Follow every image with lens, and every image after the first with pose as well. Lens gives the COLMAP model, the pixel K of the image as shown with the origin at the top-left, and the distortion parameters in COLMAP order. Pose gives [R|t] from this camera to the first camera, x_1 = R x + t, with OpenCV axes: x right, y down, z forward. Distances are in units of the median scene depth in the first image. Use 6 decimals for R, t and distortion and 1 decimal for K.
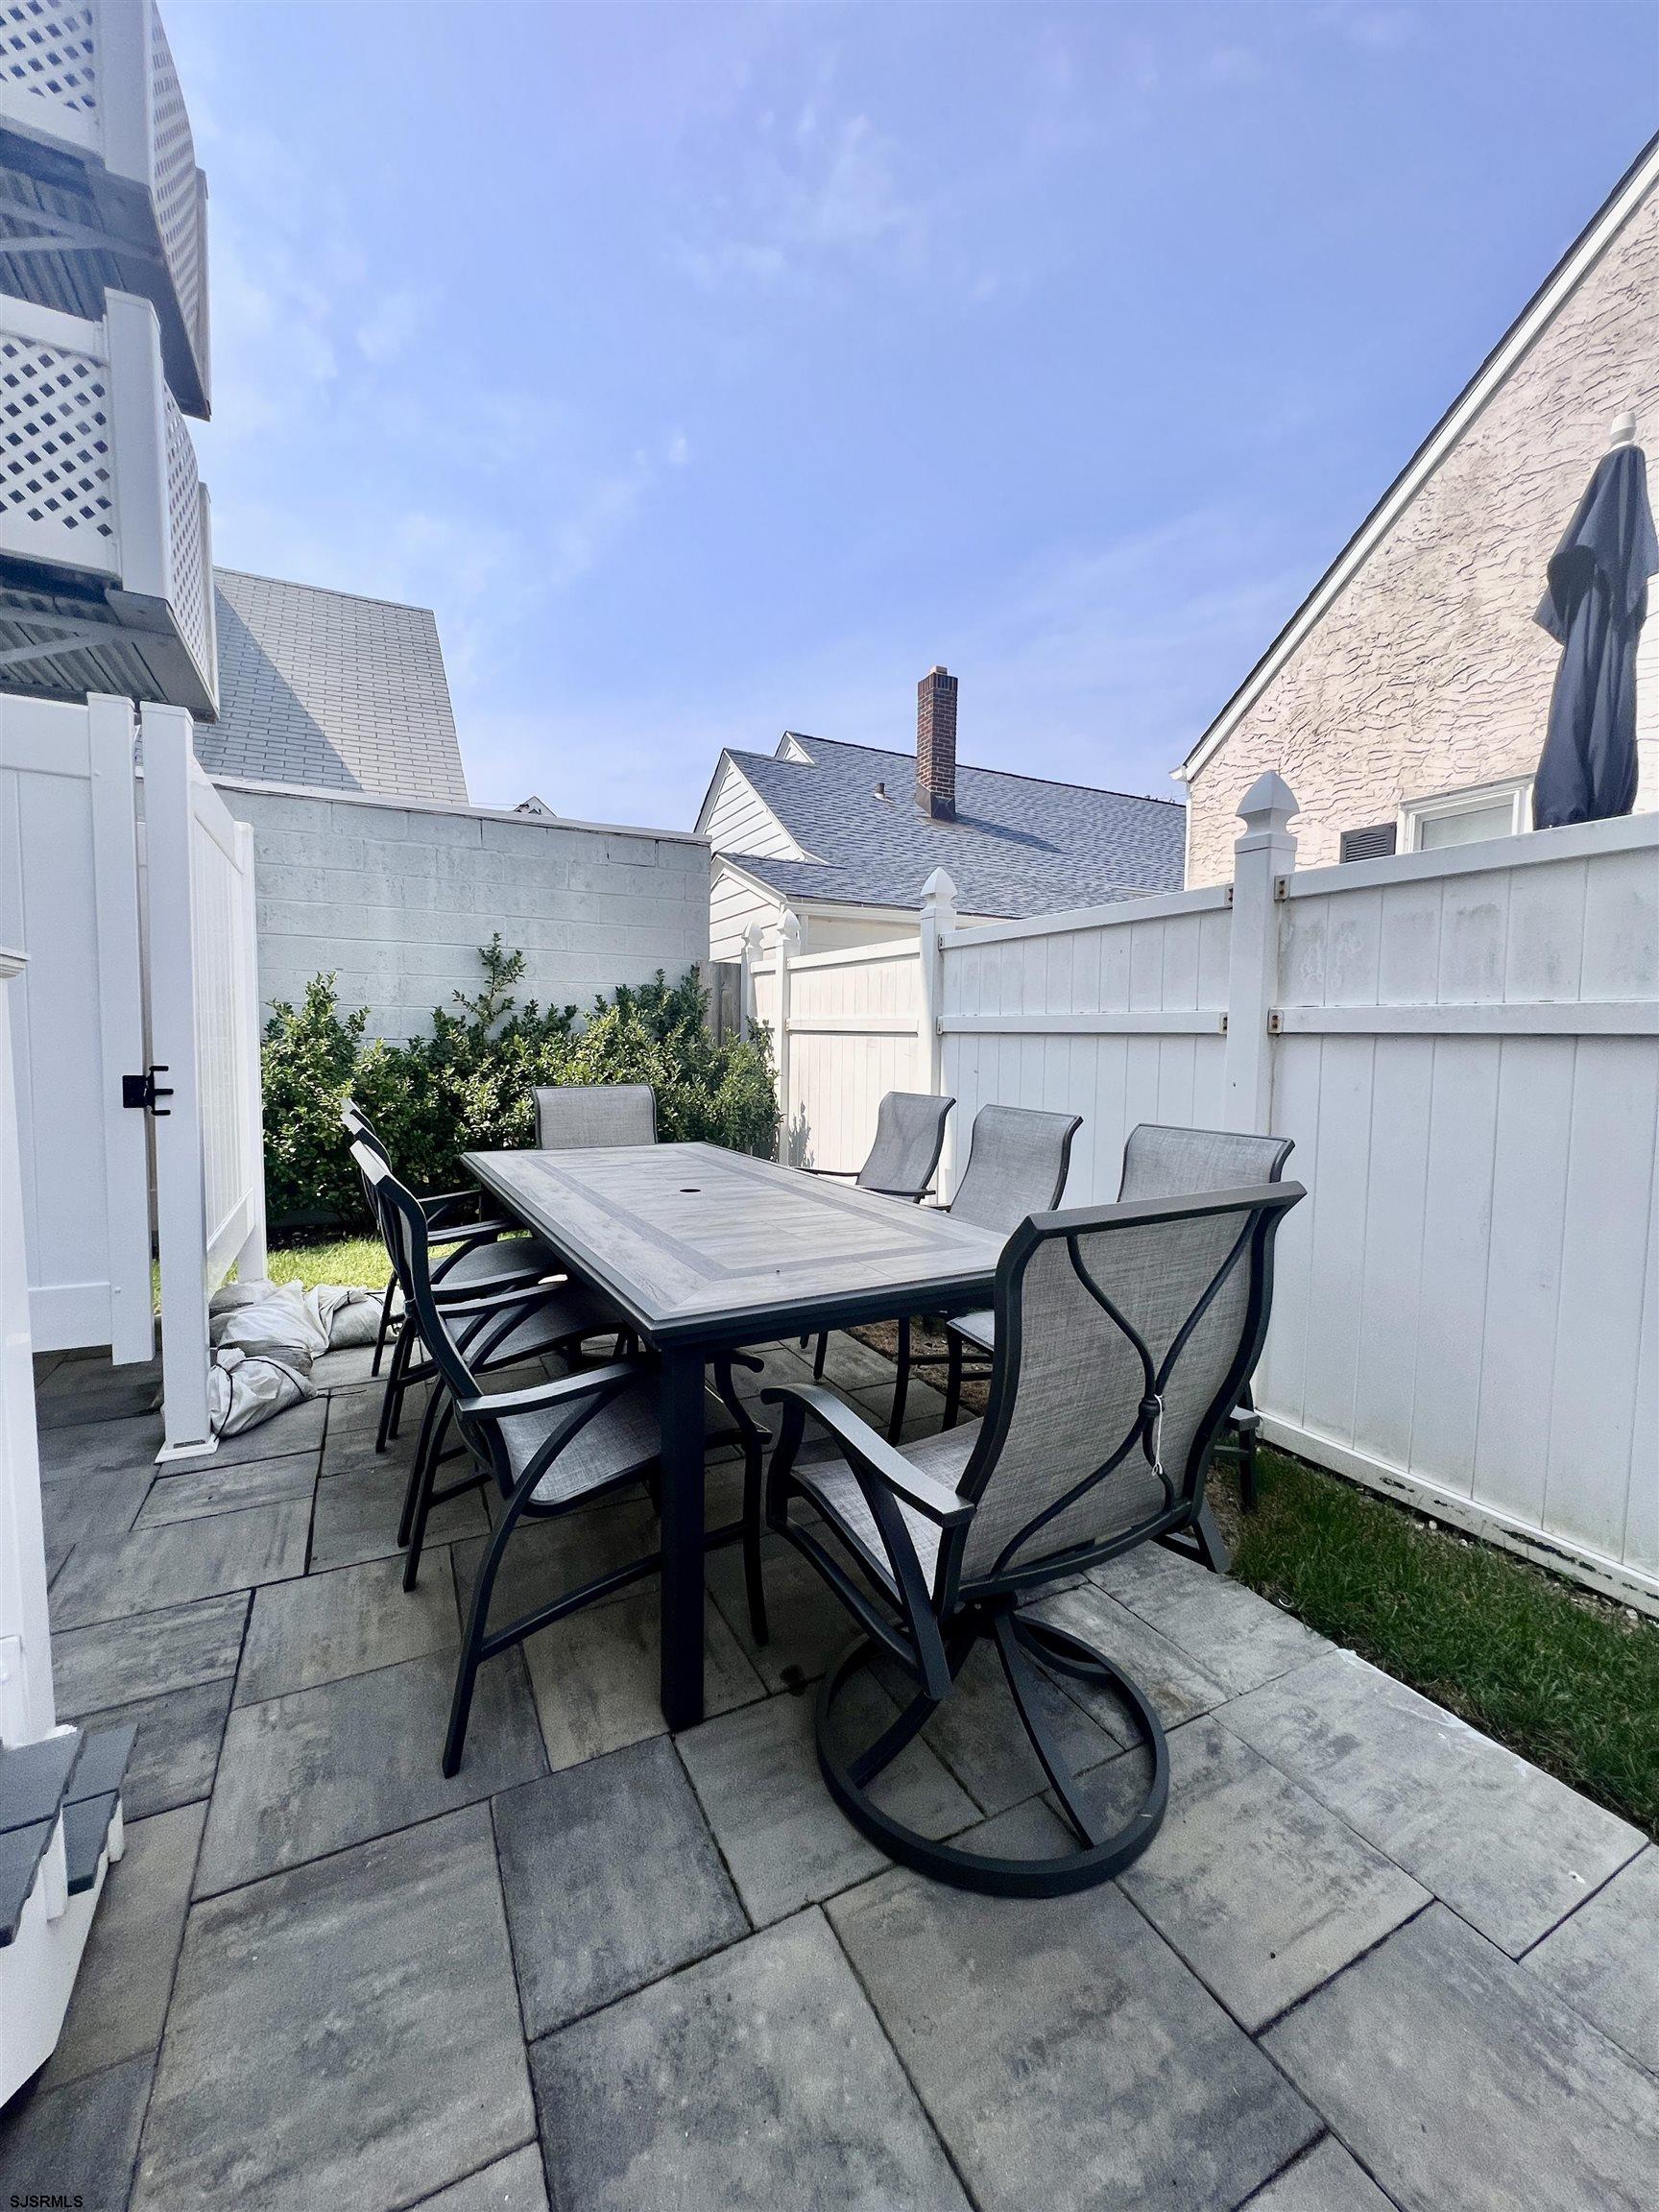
lens RADIAL K [[886.8, 0, 833.2], [0, 886.8, 1096.5], [0, 0, 1]] dist [-0.001774, 0.000153]
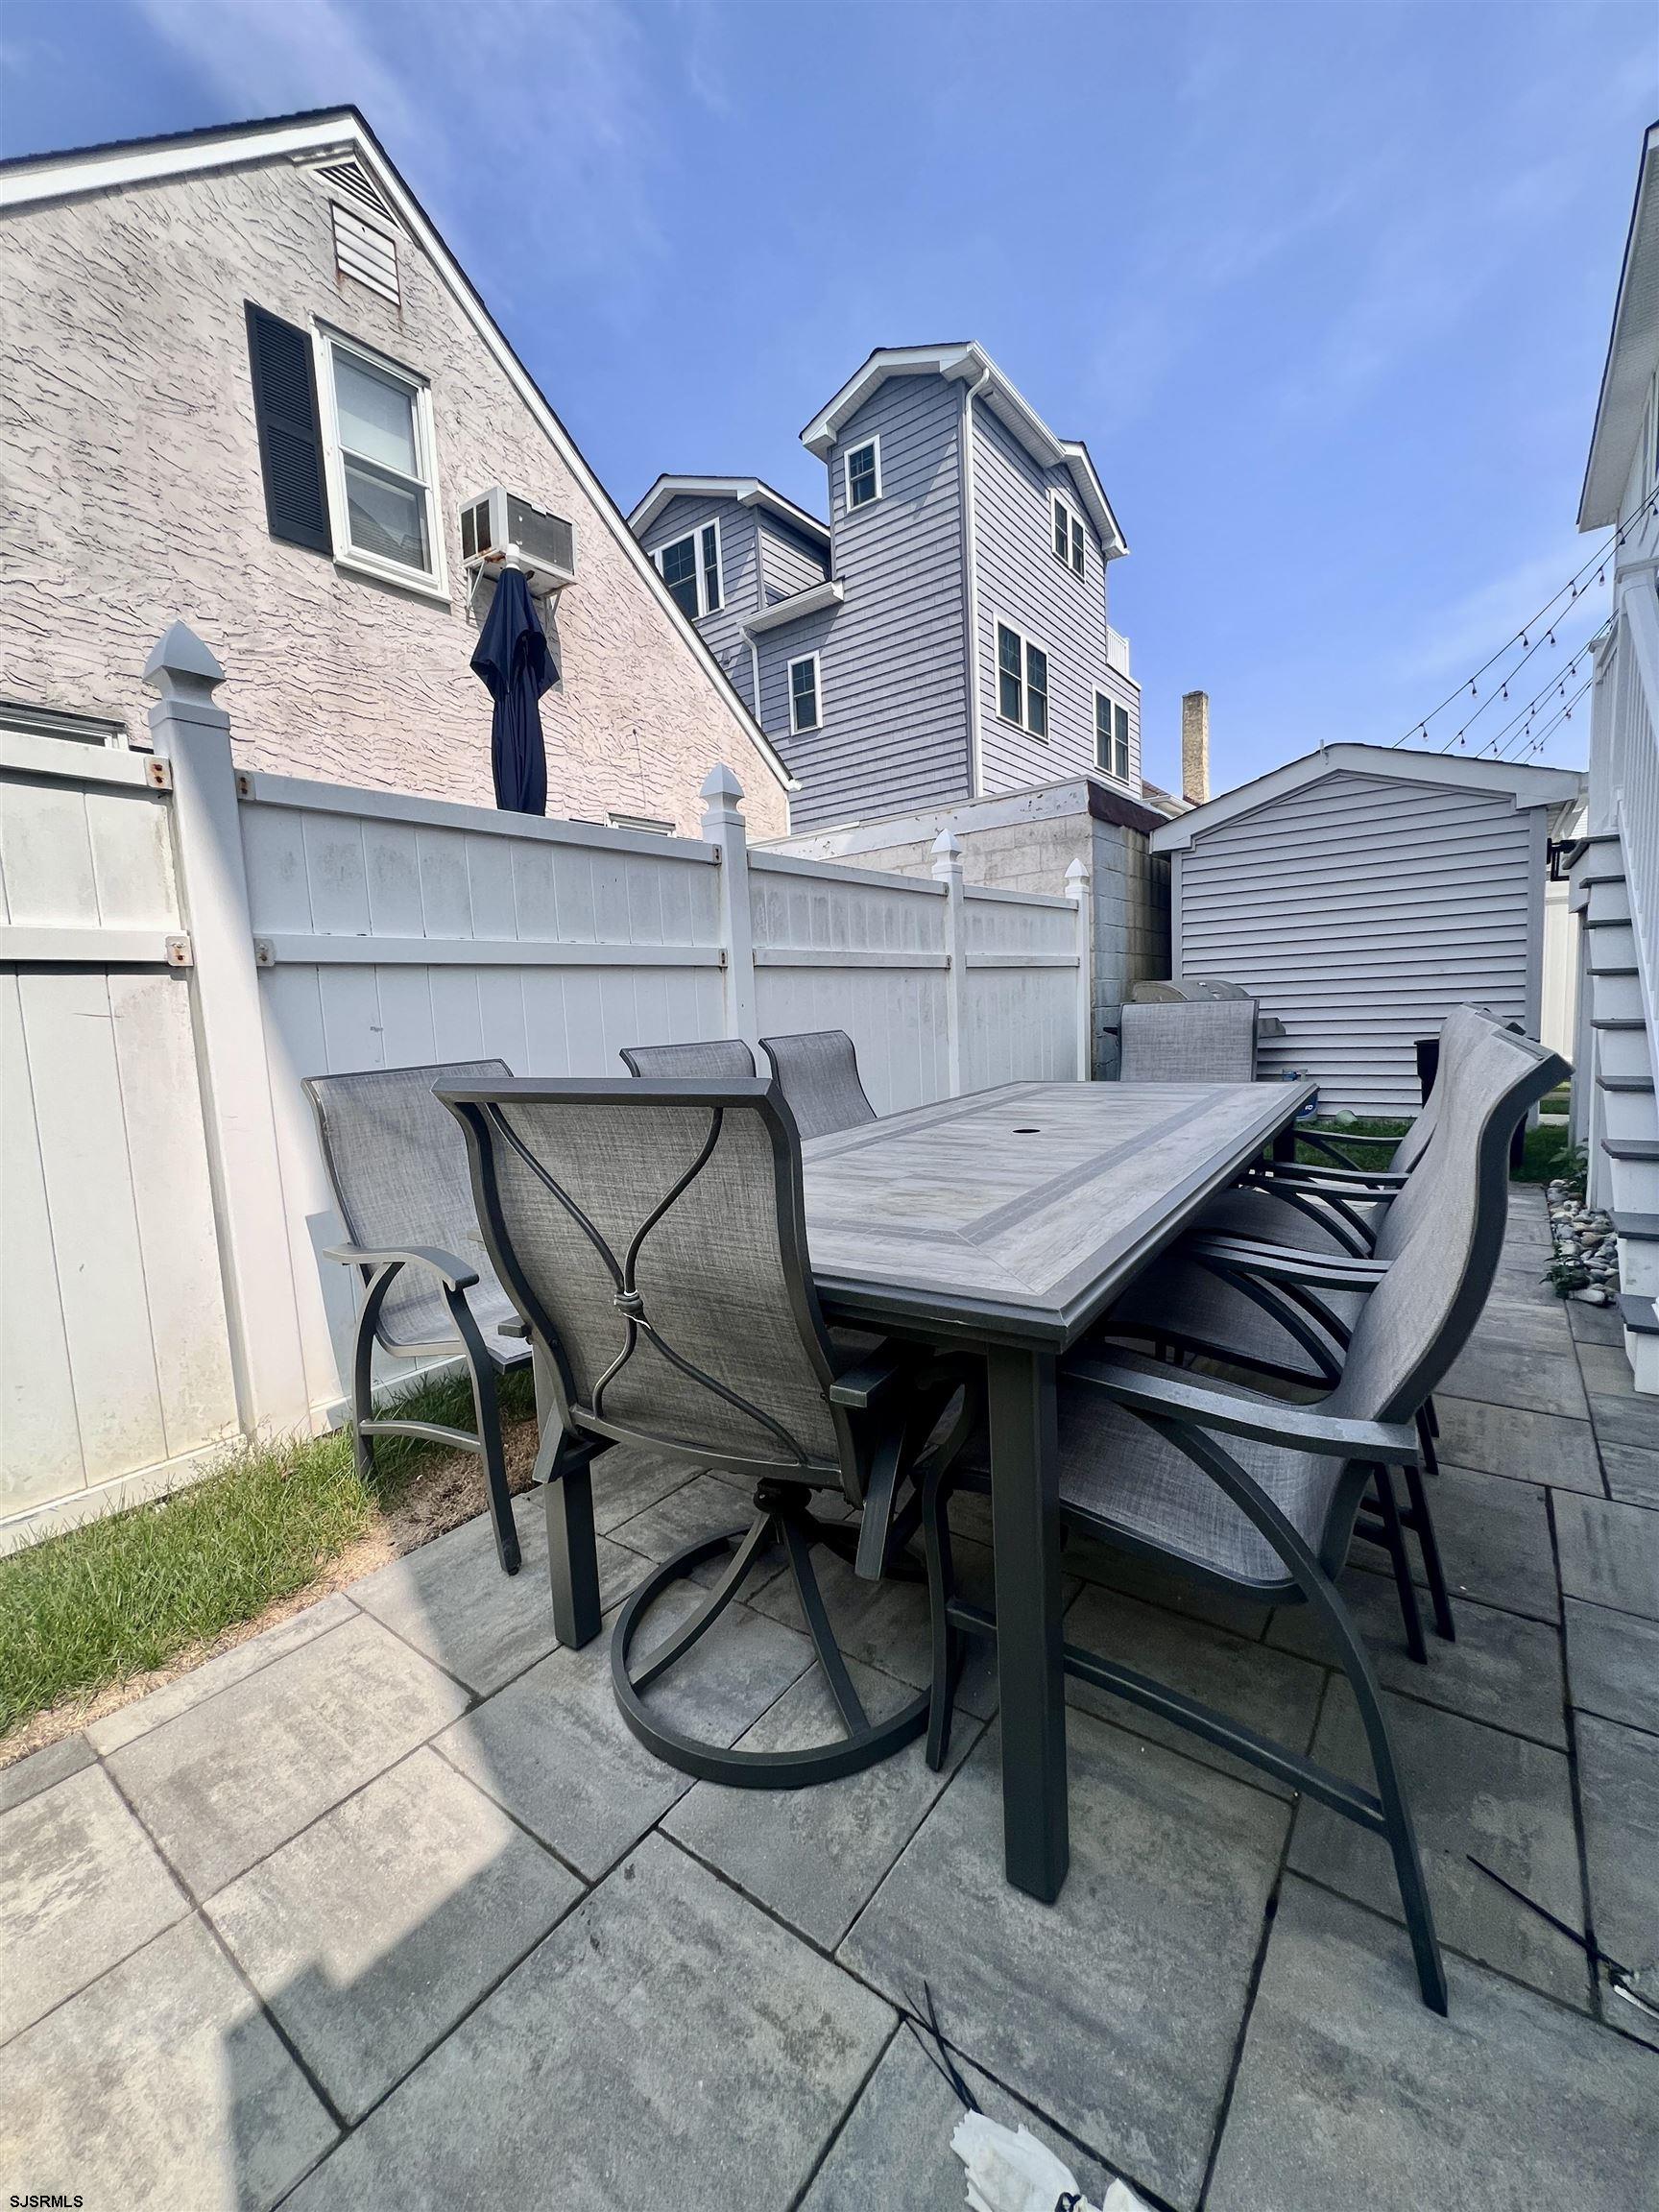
lens RADIAL K [[886.8, 0, 833.2], [0, 886.8, 1096.5], [0, 0, 1]] dist [-0.001774, 0.000153]
pose [[-0.440460, -0.082555, 0.893969, -1.217916], [0.105154, 0.984165, 0.142694, -0.085423], [-0.891593, 0.156856, -0.424804, 2.292898]]
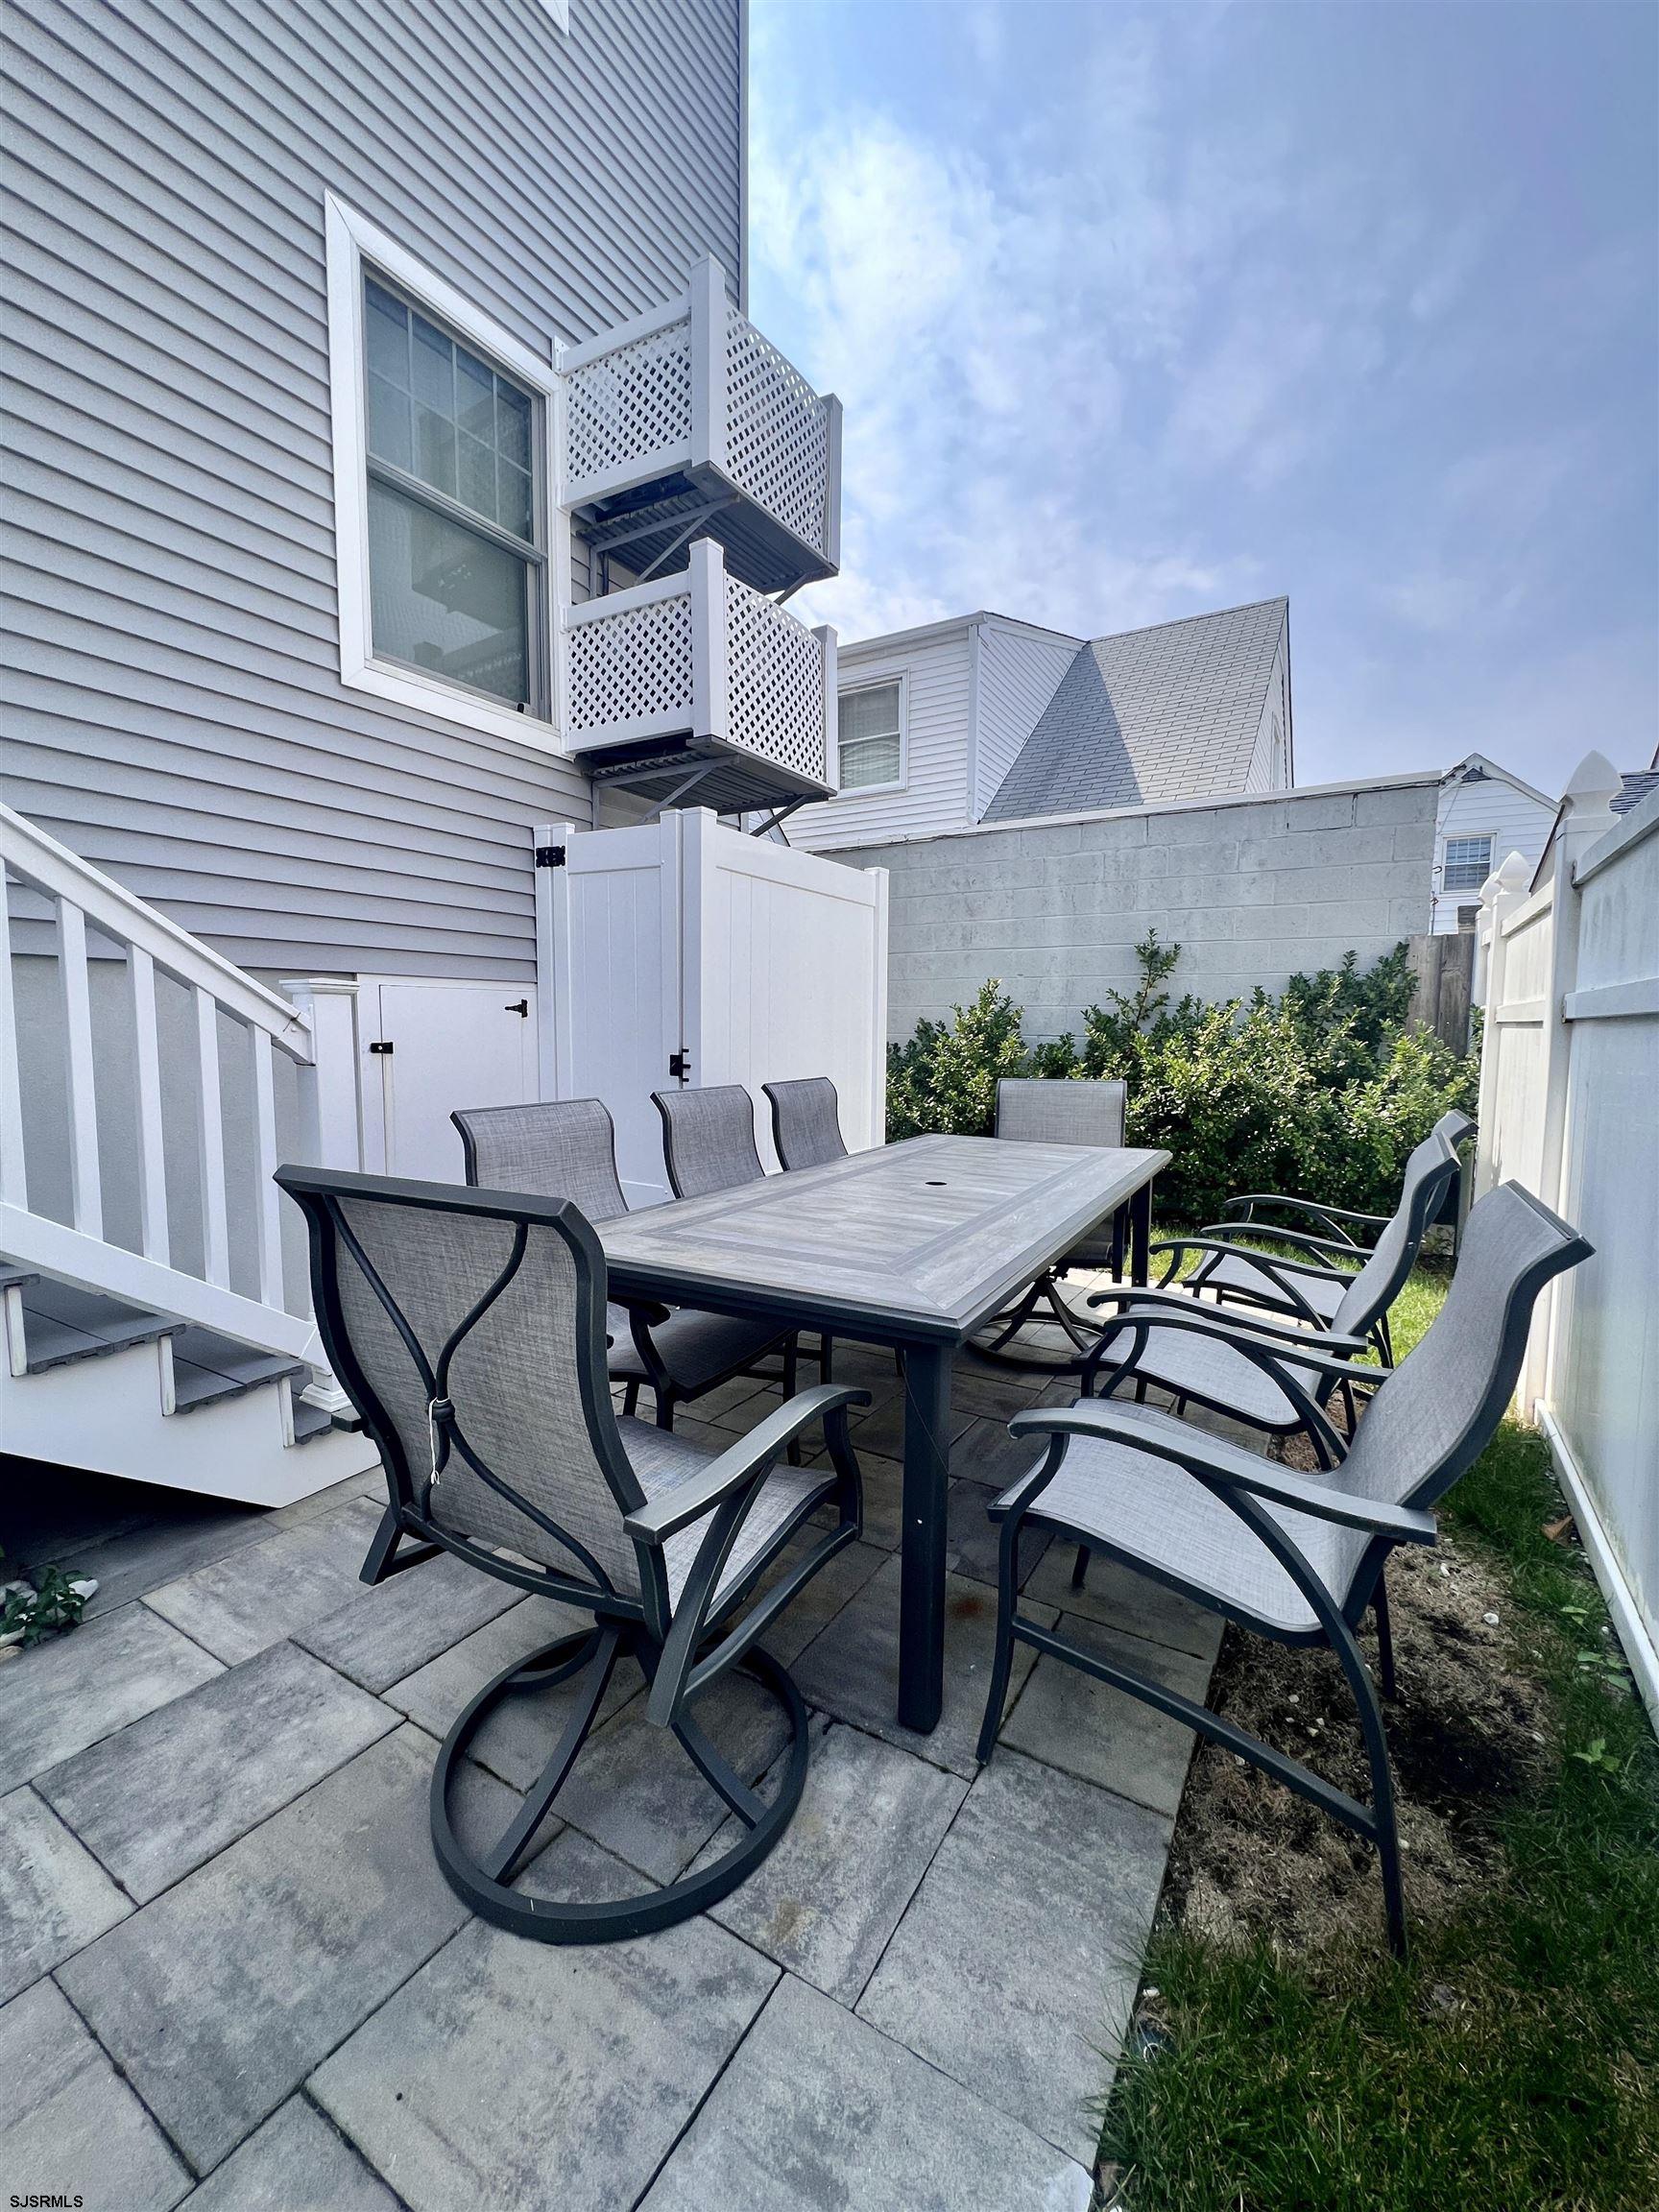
lens RADIAL K [[886.8, 0, 833.2], [0, 886.8, 1096.5], [0, 0, 1]] dist [-0.001774, 0.000153]
pose [[0.523706, 0.056467, -0.850026, 0.948310], [-0.058612, 0.997825, 0.030175, -0.020246], [0.849880, 0.034019, 0.525876, 0.603832]]
